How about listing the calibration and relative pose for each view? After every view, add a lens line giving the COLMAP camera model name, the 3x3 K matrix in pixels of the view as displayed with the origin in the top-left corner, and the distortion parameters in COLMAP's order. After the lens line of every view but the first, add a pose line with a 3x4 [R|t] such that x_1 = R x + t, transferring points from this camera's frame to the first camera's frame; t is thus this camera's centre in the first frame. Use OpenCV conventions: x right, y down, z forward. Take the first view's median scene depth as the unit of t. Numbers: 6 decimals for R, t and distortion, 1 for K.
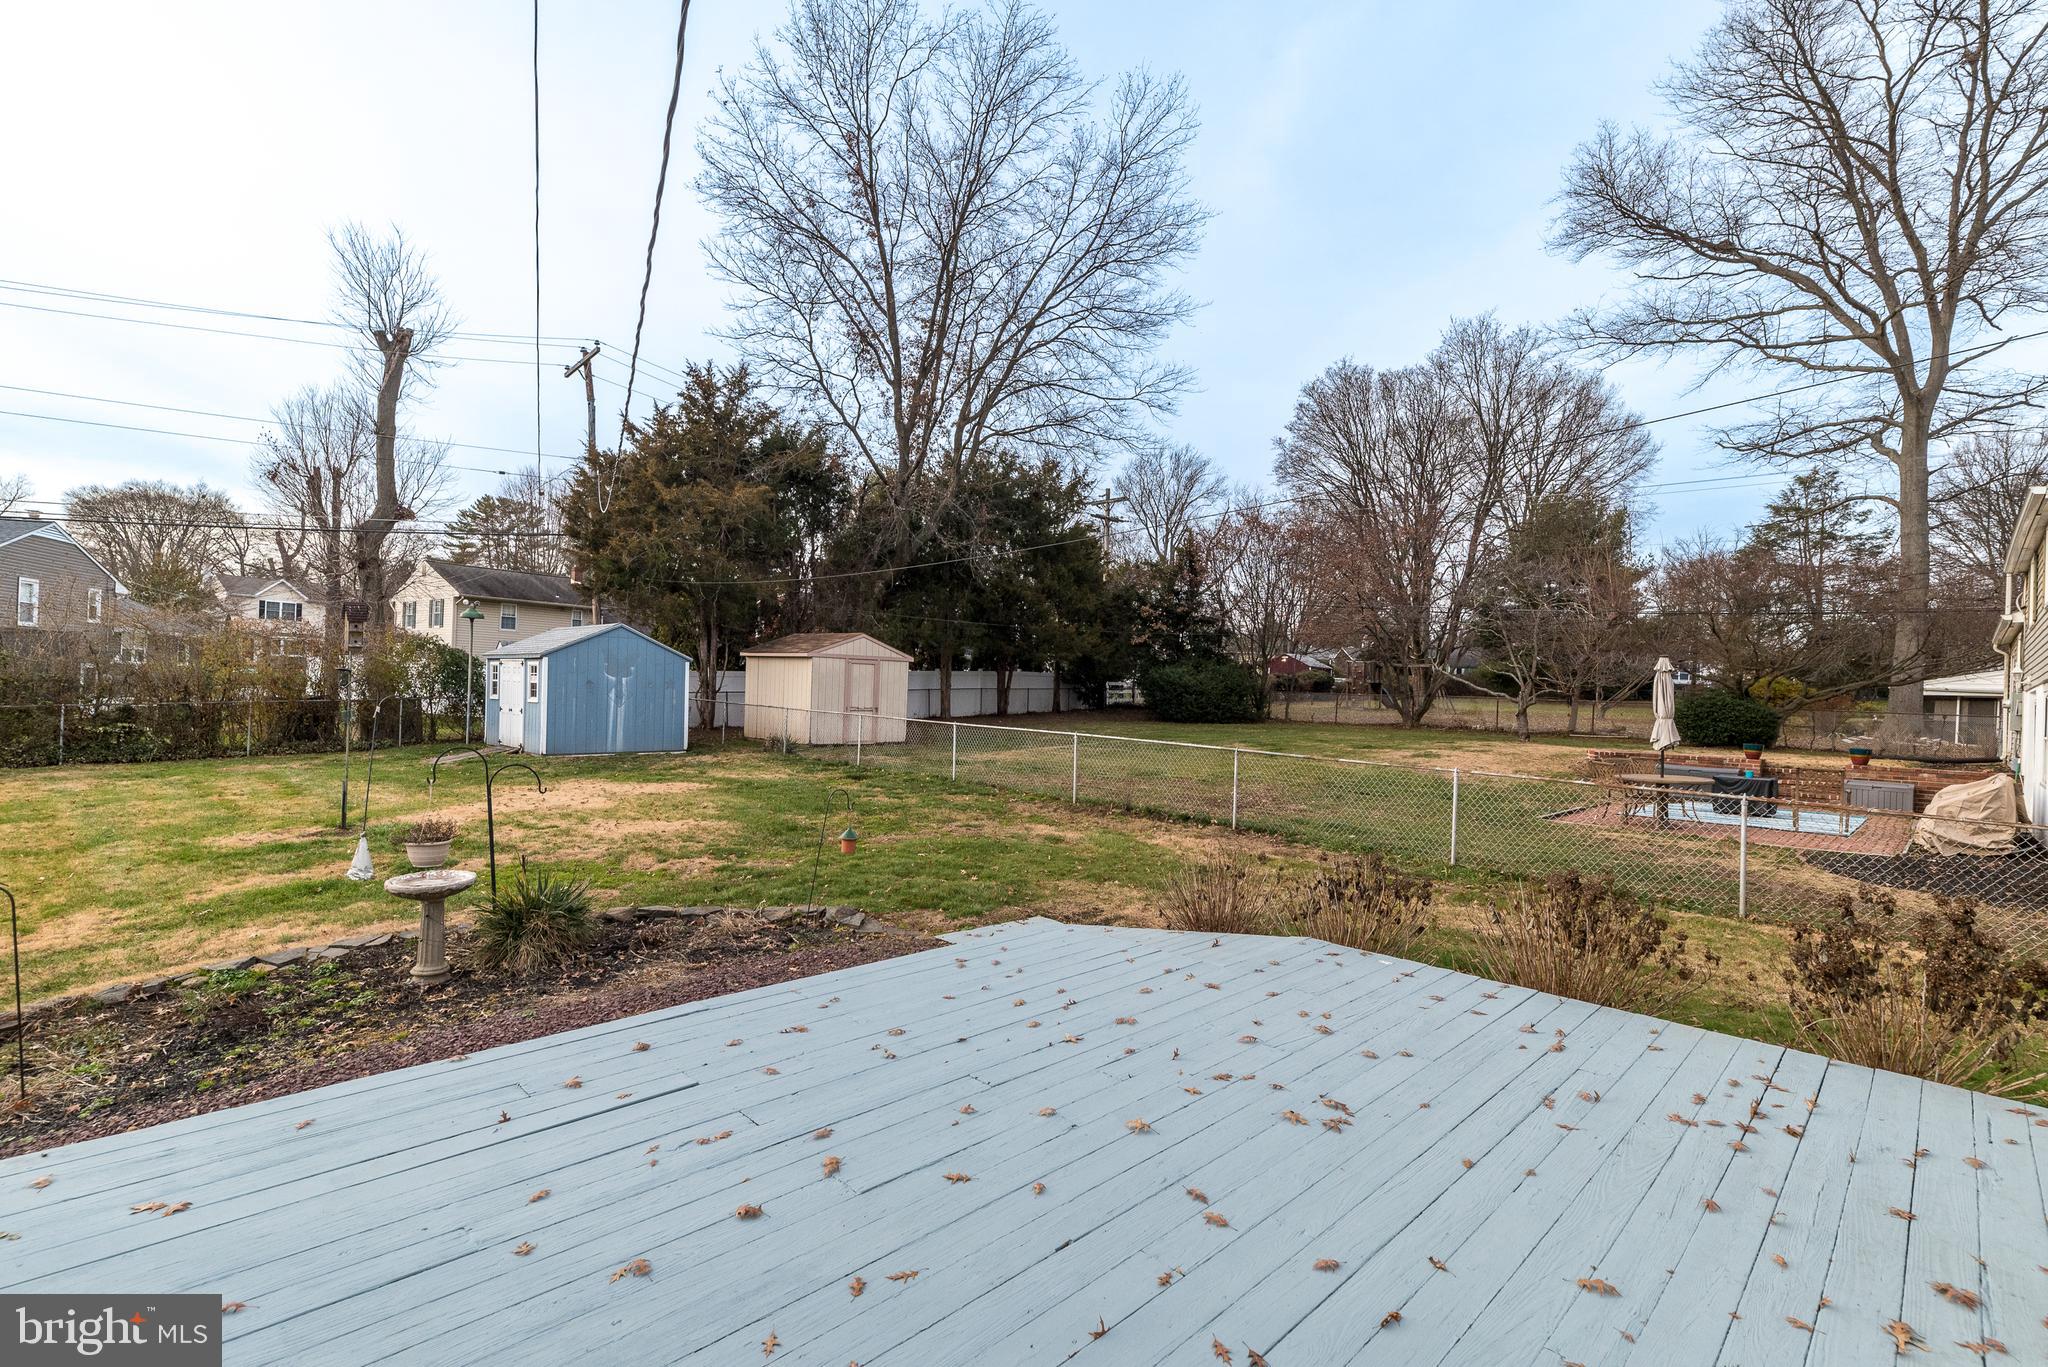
lens RADIAL K [[935.5, 0, 1035.9], [0, 935.5, 688.5], [0, 0, 1]] dist [0.005430, -0.000132]
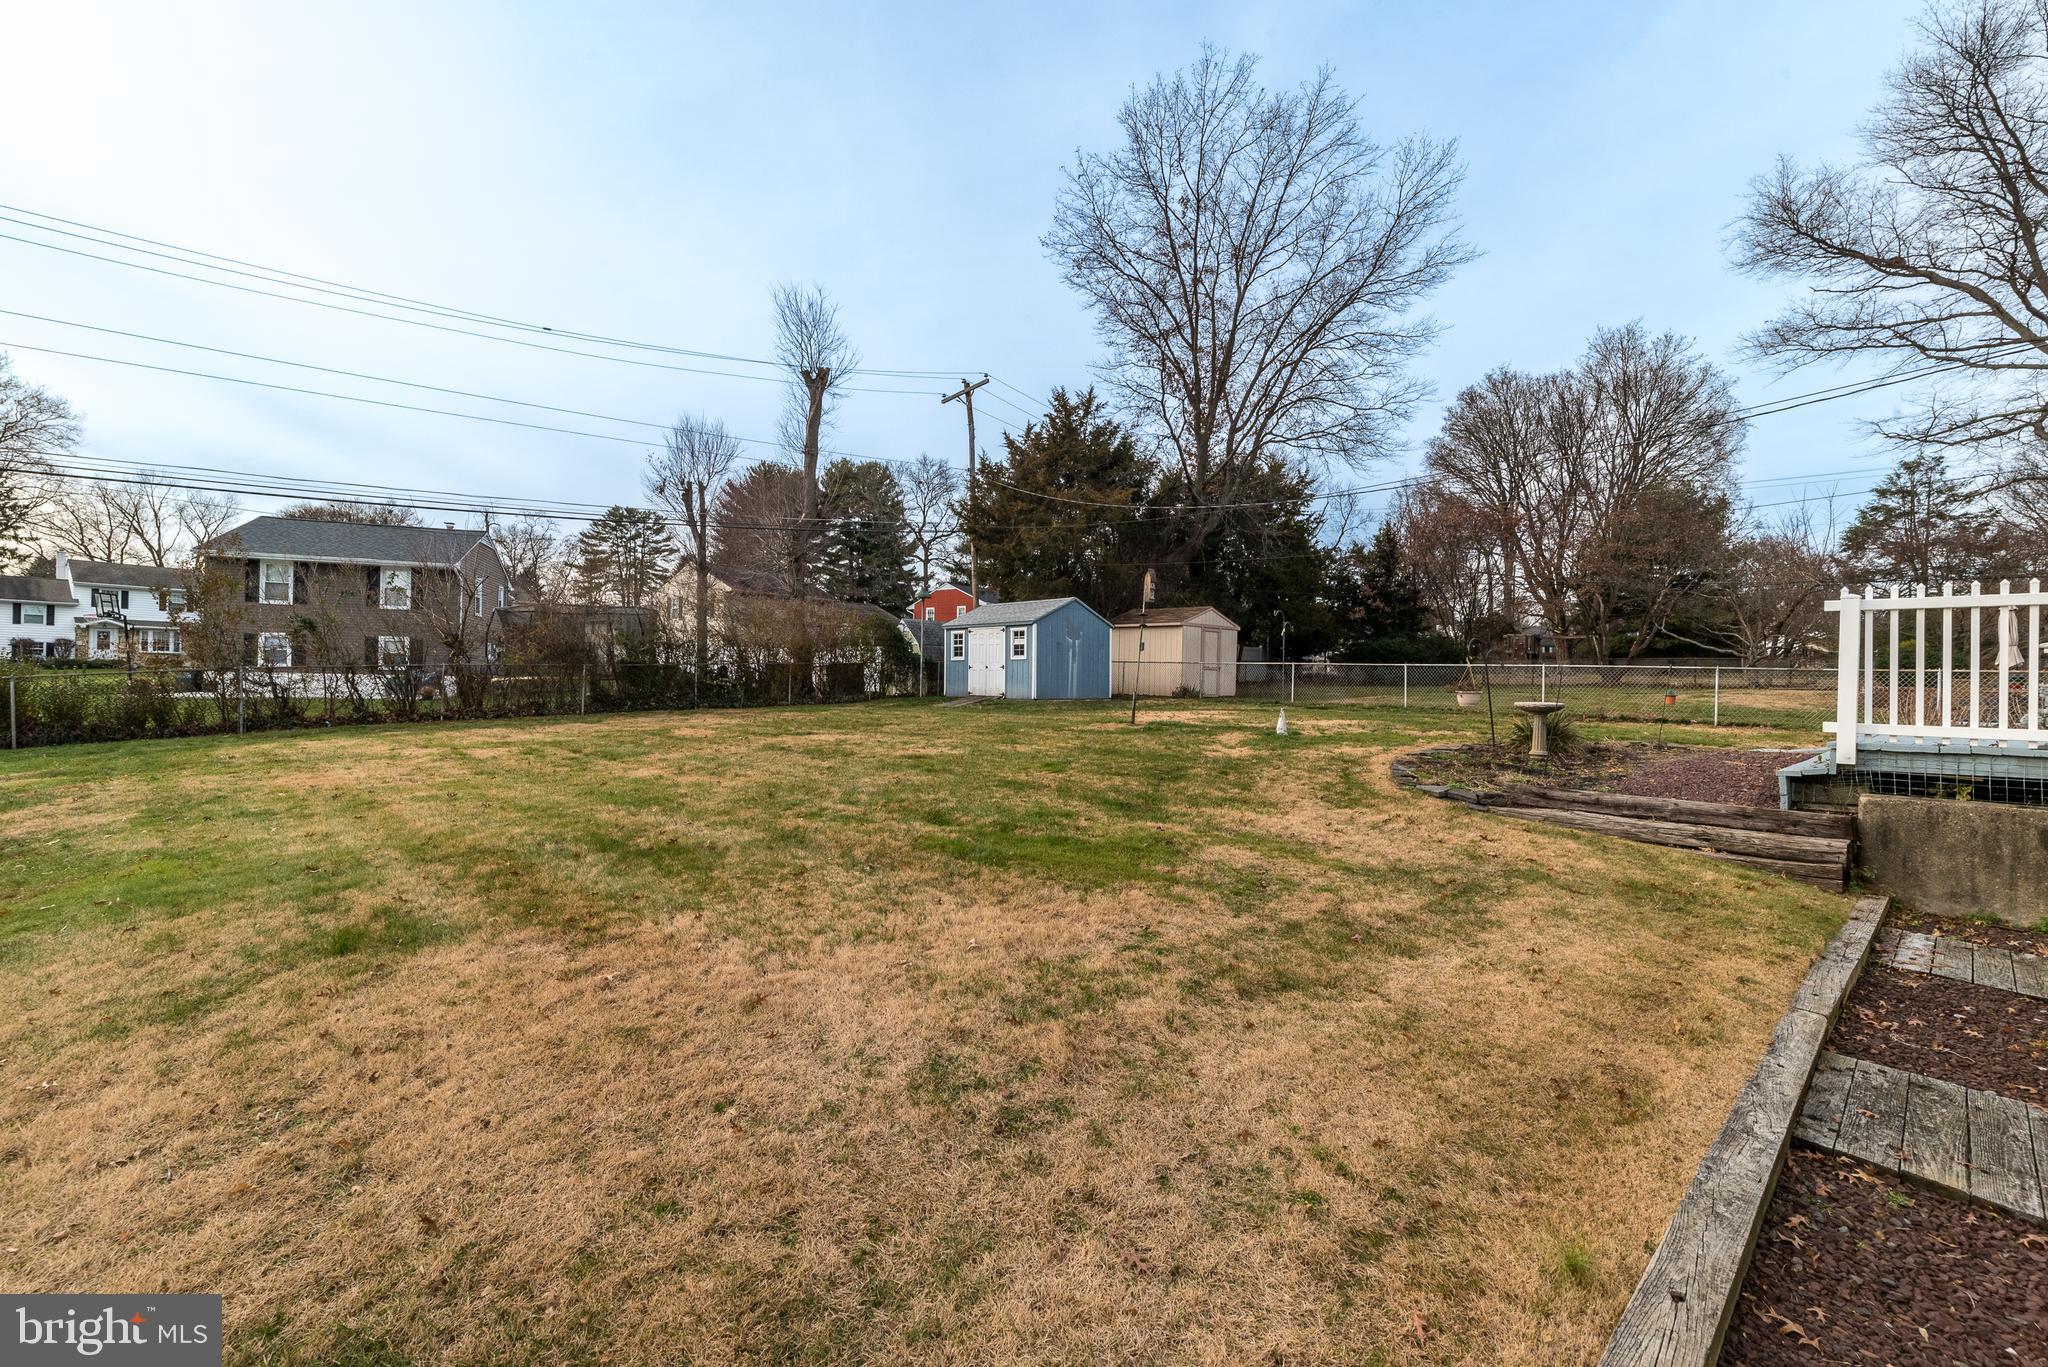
lens RADIAL K [[907.3, 0, 1008.6], [0, 907.3, 685.0], [0, 0, 1]] dist [0.005735, 0.000880]
pose [[0.999366, -0.013674, -0.032862, -0.337488], [0.013699, 0.999906, 0.000544, 0.032294], [0.032851, -0.000994, 0.999460, -0.162047]]
